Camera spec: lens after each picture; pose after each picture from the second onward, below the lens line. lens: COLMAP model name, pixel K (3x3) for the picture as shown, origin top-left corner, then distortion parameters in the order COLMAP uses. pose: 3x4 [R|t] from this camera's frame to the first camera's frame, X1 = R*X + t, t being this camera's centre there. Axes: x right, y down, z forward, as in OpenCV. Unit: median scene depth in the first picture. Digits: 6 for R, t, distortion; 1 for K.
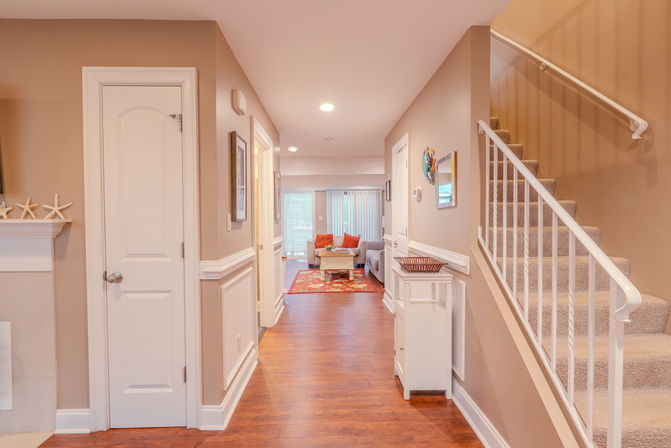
lens RADIAL K [[333.8, 0, 333.8], [0, 333.8, 223.9], [0, 0, 1]] dist [-0.004890, -0.000703]
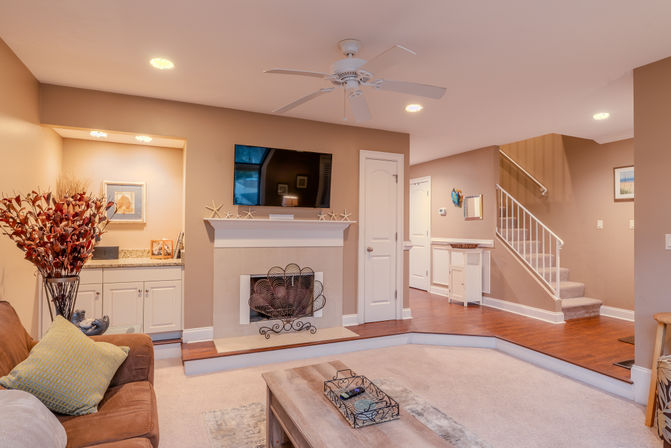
lens RADIAL K [[378.4, 0, 338.0], [0, 378.4, 222.7], [0, 0, 1]] dist [-0.024739, 0.000126]
pose [[0.923402, 0.017451, 0.383438, -1.732224], [-0.003893, 0.999340, -0.036106, 0.078393], [-0.383815, 0.031847, 0.922861, -1.116361]]
